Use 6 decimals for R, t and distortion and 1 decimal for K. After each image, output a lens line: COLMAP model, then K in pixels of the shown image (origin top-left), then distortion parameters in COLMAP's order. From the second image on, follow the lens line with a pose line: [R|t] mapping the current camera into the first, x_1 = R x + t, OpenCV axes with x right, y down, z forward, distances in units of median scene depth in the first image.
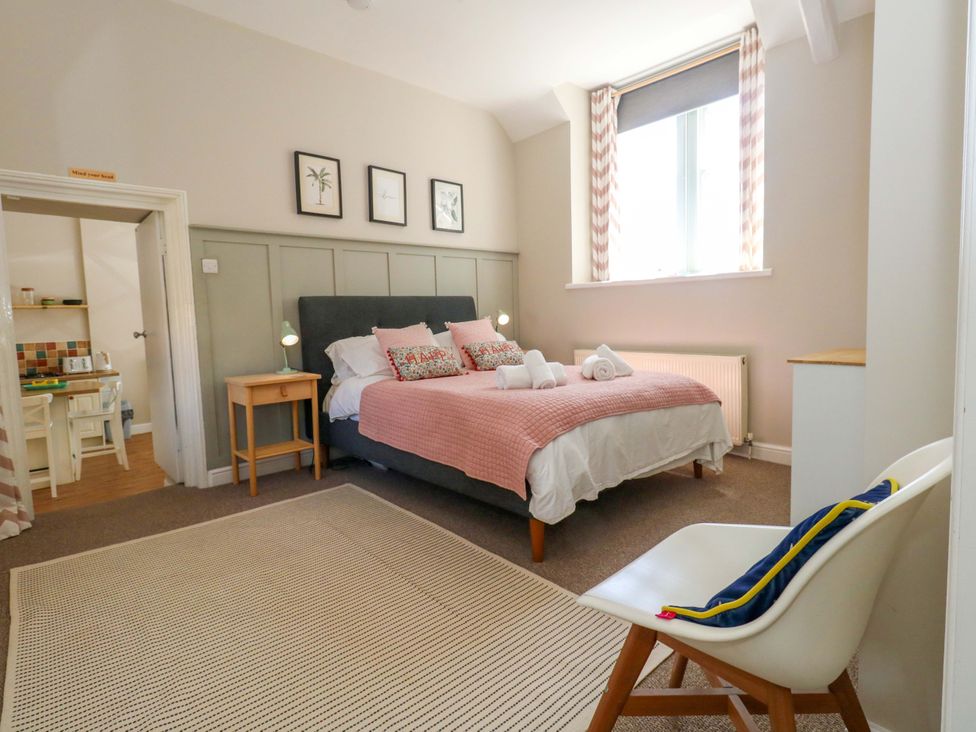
lens RADIAL K [[503.6, 0, 494.1], [0, 503.6, 359.8], [0, 0, 1]] dist [-0.001638, -0.000307]
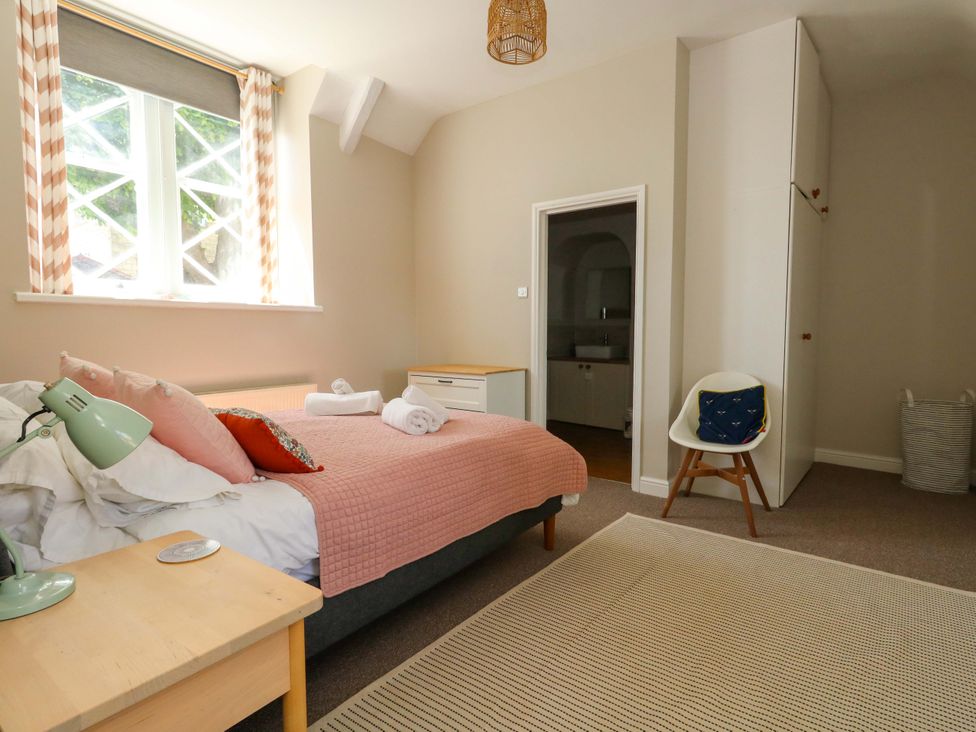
lens RADIAL K [[523.8, 0, 498.3], [0, 523.8, 360.7], [0, 0, 1]] dist [0.001416, 0.000584]
pose [[-0.192872, -0.029412, 0.980783, -0.647125], [0.094100, 0.994389, 0.048325, -0.069701], [-0.976701, 0.101612, -0.189022, 0.770463]]
